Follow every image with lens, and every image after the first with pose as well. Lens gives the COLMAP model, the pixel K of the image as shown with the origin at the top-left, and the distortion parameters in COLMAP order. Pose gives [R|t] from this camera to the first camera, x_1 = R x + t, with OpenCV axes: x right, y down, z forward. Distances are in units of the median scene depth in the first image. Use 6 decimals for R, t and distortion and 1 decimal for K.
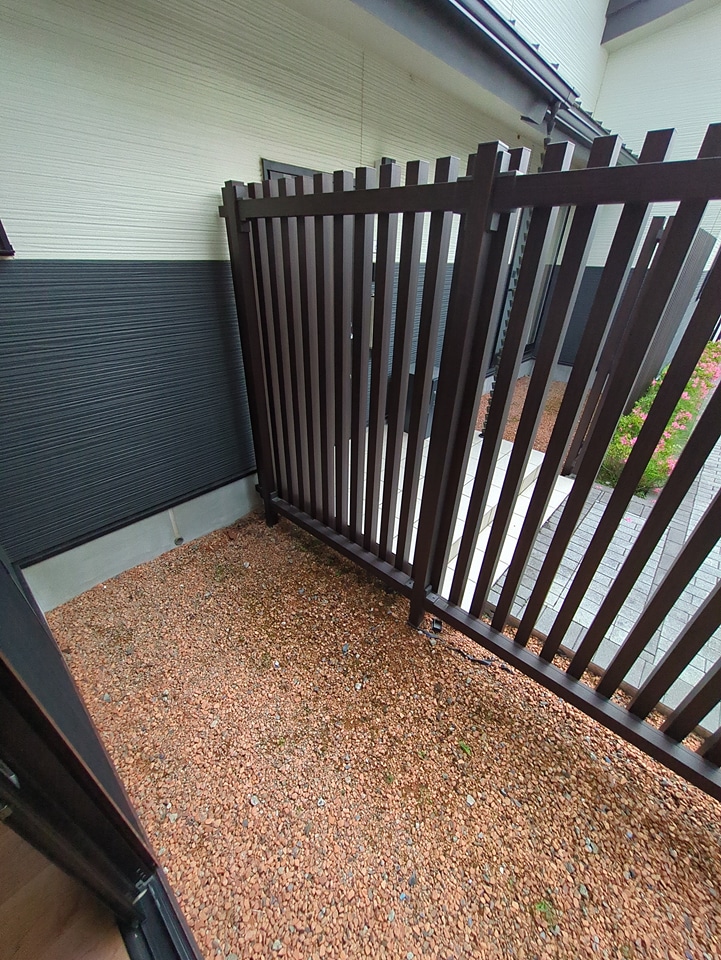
lens RADIAL K [[381.1, 0, 381.7], [0, 381.1, 464.9], [0, 0, 1]] dist [0.001247, 0.000140]
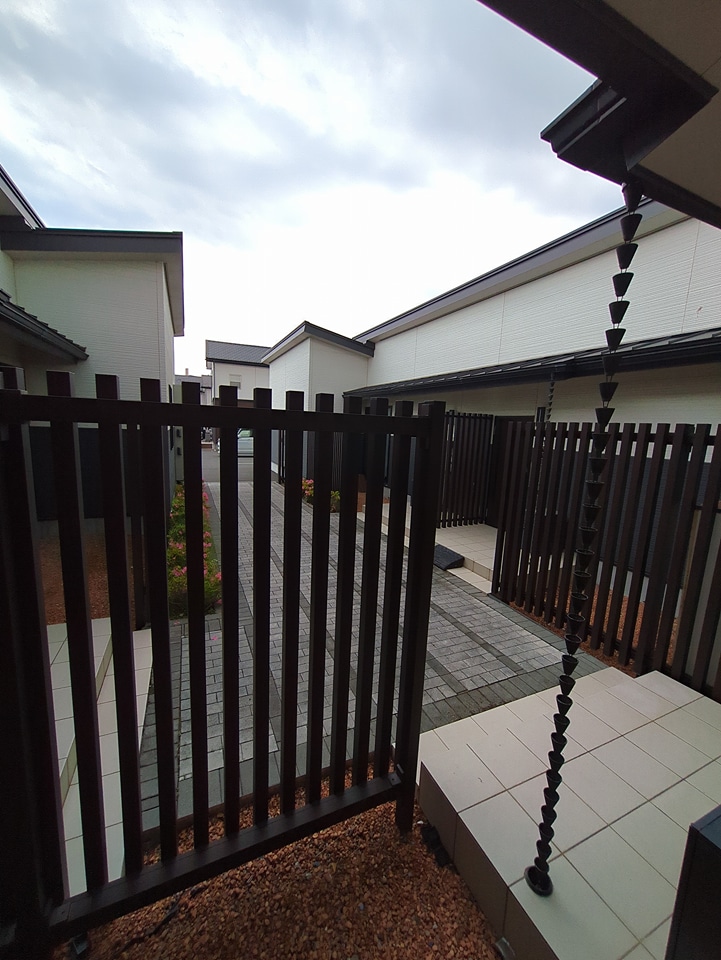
lens RADIAL K [[376.4, 0, 355.3], [0, 376.4, 484.6], [0, 0, 1]] dist [-0.000747, -0.000163]
pose [[0.424967, -0.142671, 0.893895, -0.107202], [0.410422, 0.910535, -0.049792, -0.056110], [-0.806819, 0.388034, 0.445502, 0.062704]]
